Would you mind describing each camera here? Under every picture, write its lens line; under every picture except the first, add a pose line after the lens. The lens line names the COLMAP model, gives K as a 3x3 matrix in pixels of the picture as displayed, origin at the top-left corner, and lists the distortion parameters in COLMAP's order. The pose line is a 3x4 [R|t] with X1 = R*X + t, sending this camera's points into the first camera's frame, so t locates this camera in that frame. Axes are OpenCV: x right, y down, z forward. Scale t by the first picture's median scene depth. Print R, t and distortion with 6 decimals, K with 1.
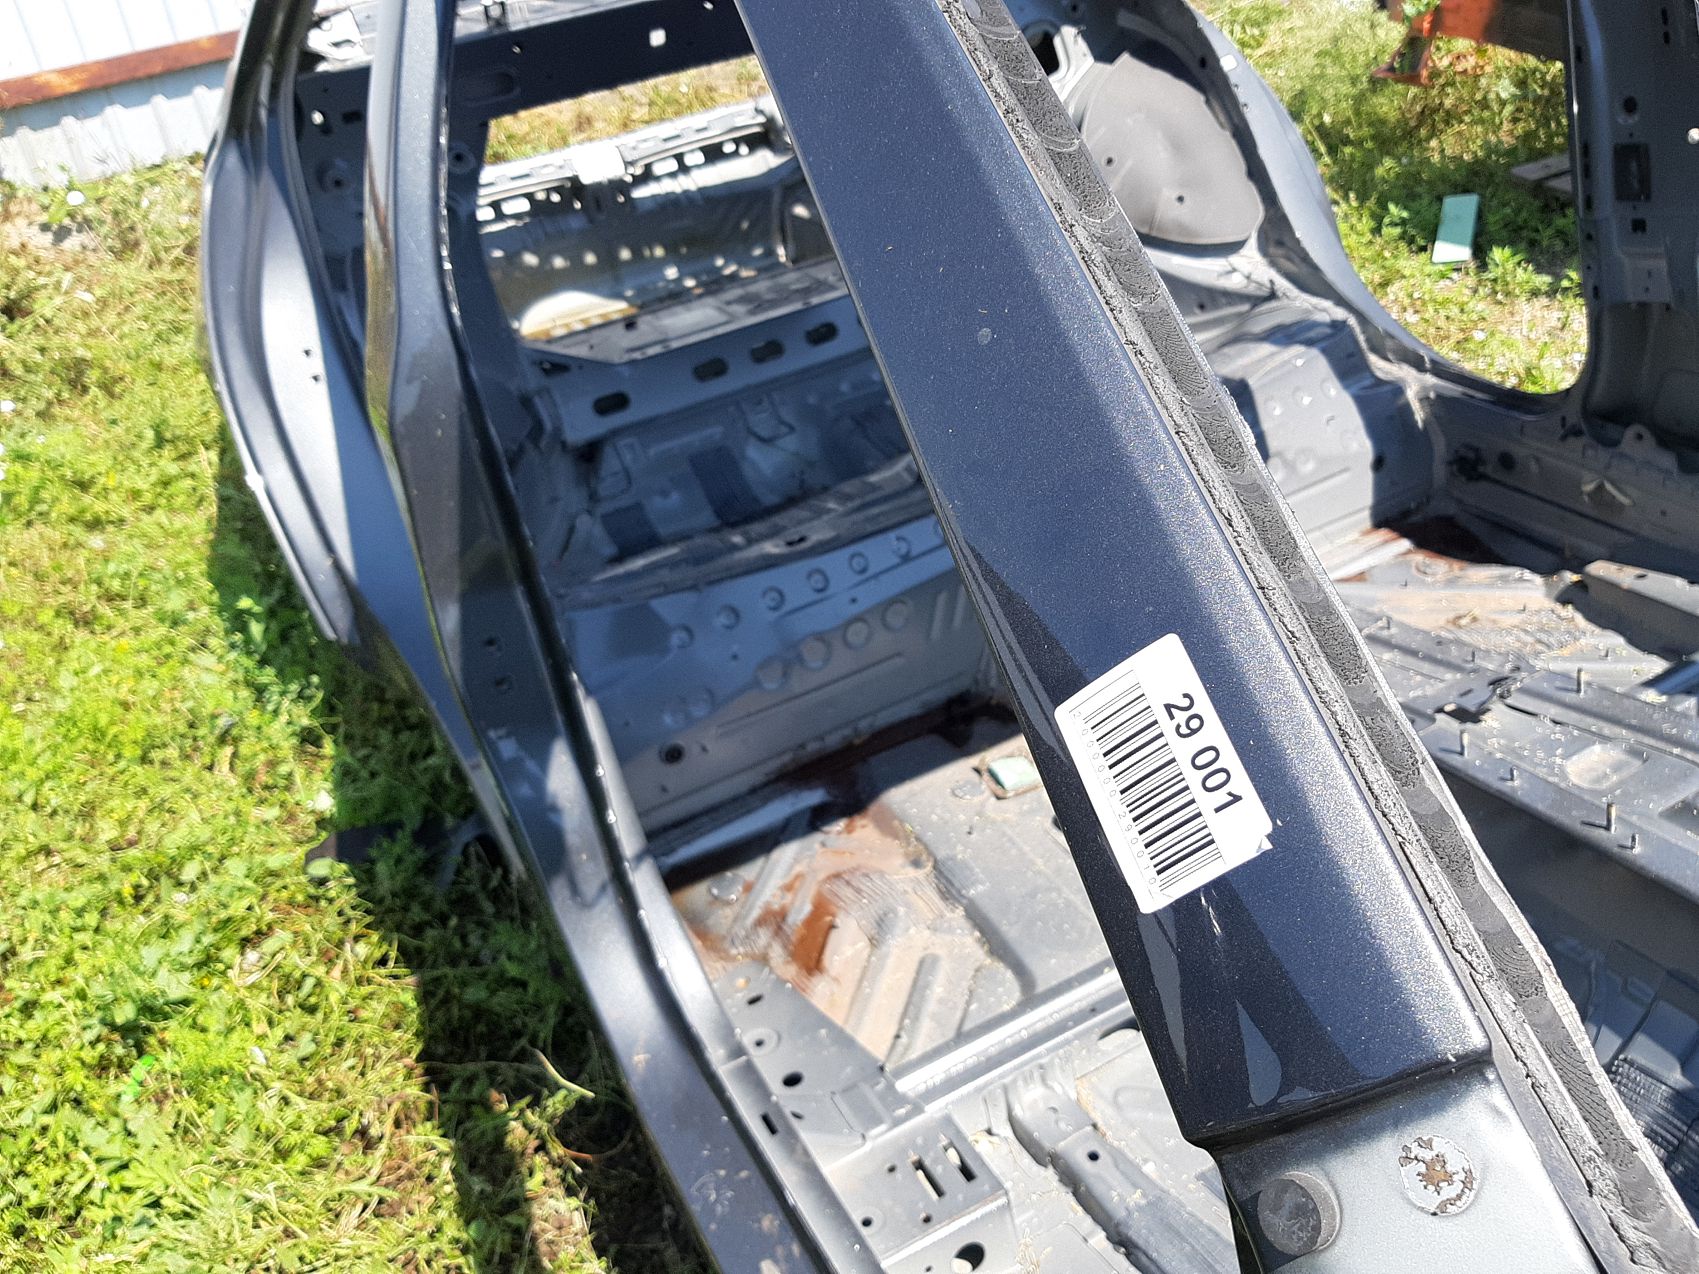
lens RADIAL K [[1378.4, 0, 849.5], [0, 1378.4, 637.0], [0, 0, 1]] dist [-0.000525, -0.002476]
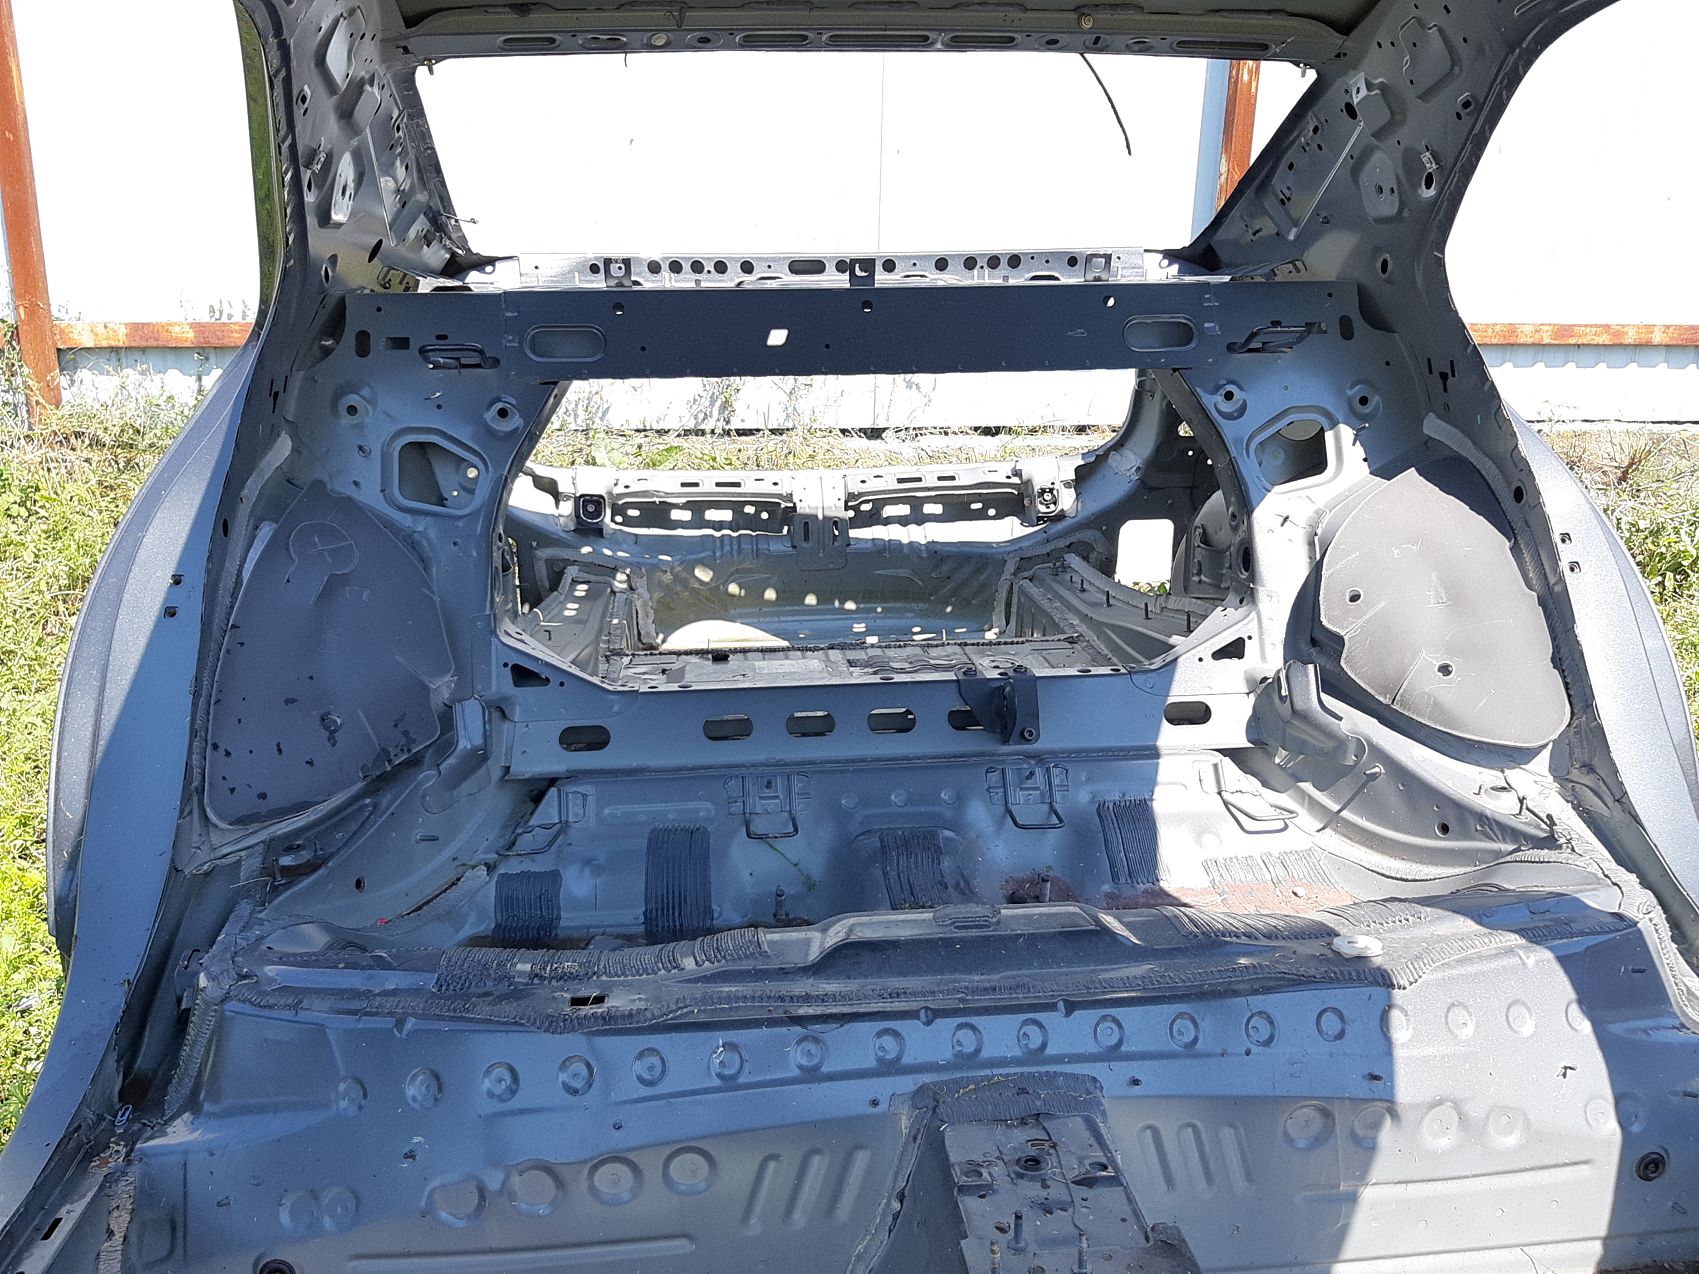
lens RADIAL K [[1378.4, 0, 849.5], [0, 1378.4, 637.0], [0, 0, 1]] dist [-0.000525, -0.002476]
pose [[0.923287, 0.229418, -0.308072, 0.174143], [-0.303616, 0.927171, -0.219478, -0.091623], [0.235284, 0.296177, 0.925700, 0.288608]]
